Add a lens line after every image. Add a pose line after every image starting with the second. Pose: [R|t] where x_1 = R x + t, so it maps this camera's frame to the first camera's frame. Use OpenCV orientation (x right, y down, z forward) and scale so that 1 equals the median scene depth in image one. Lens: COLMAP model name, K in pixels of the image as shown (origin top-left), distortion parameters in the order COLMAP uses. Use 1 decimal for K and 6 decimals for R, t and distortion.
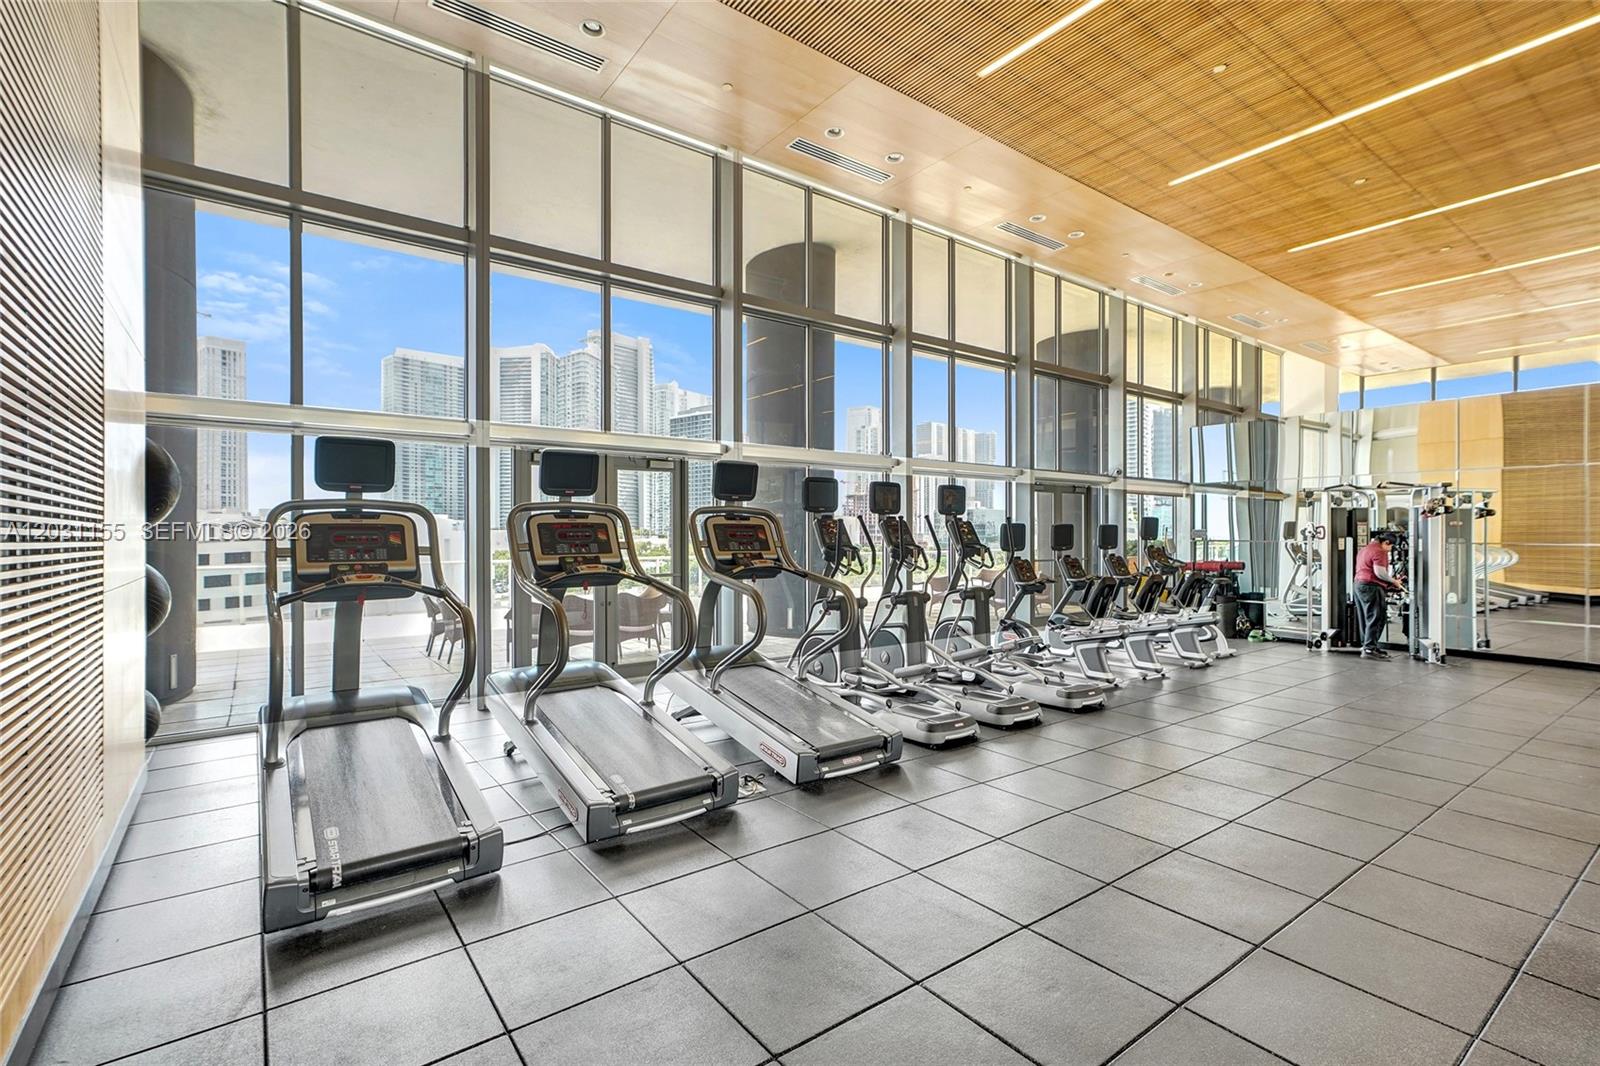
lens RADIAL K [[731.6, 0, 800.0], [0, 731.6, 533.0], [0, 0, 1]] dist [-0.000668, -0.000001]
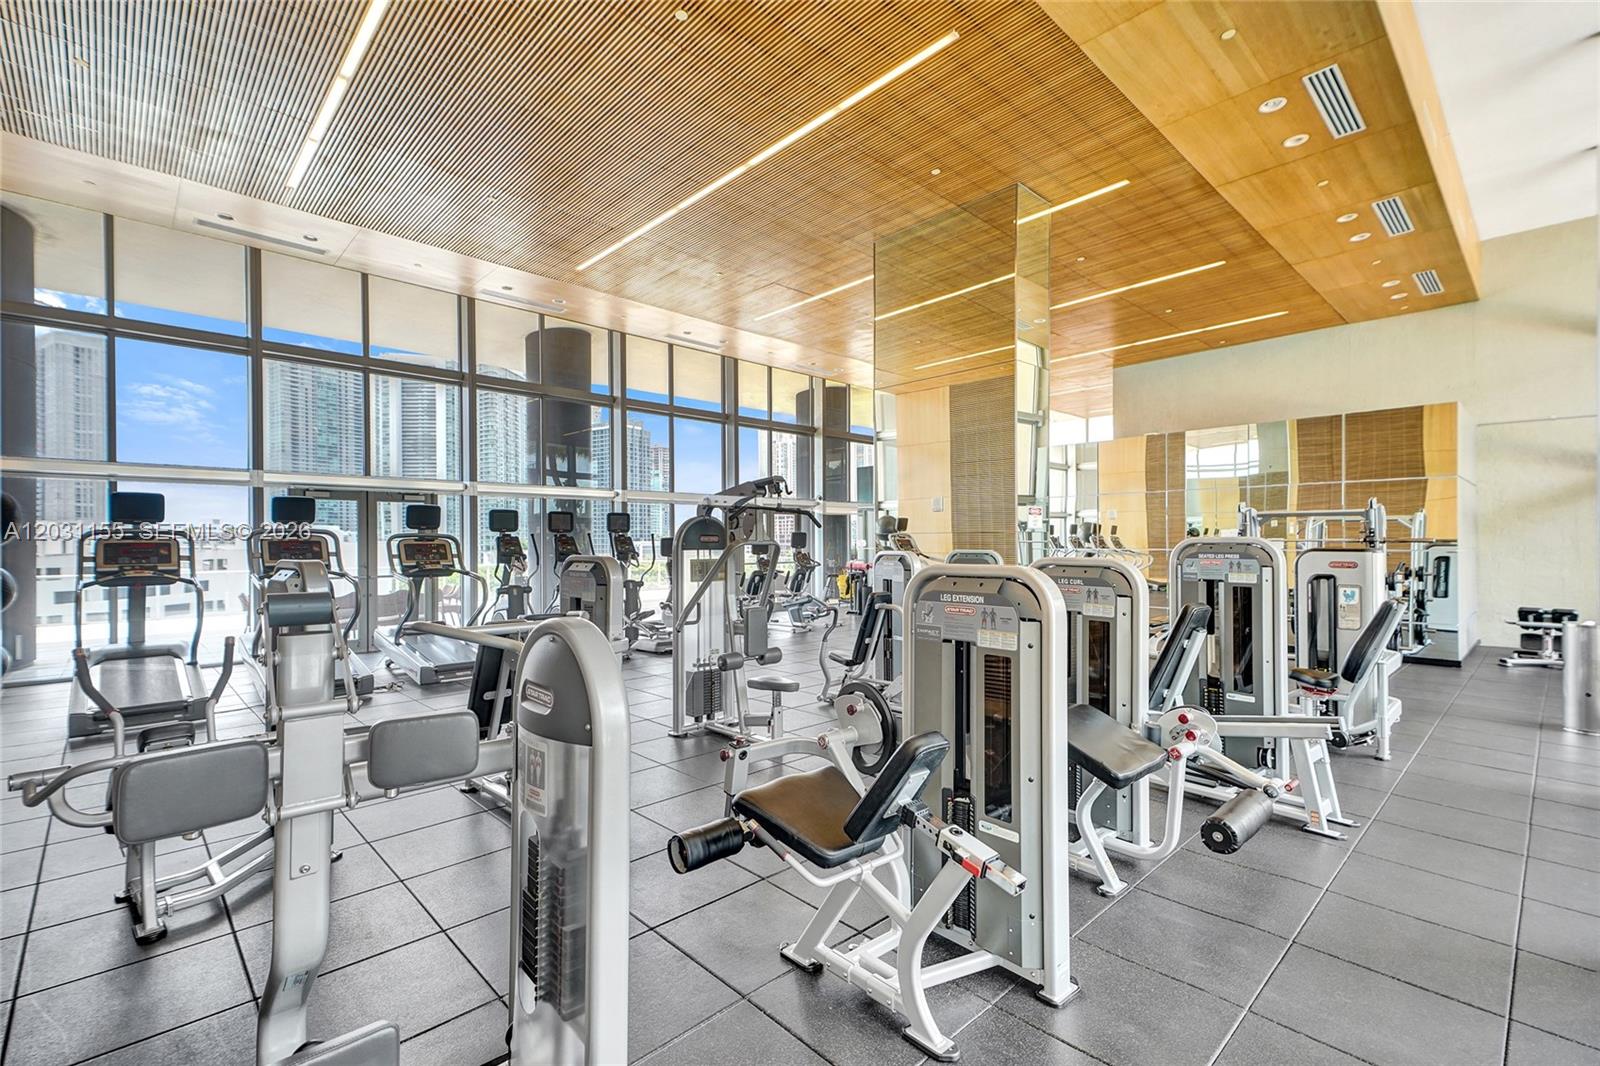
lens RADIAL K [[716.6, 0, 798.0], [0, 716.6, 539.8], [0, 0, 1]] dist [0.039147, -0.015736]
pose [[0.994044, -0.005862, 0.108825, 0.562637], [0.006354, 0.999971, -0.004177, -0.001540], [-0.108797, 0.004843, 0.994052, -0.664359]]
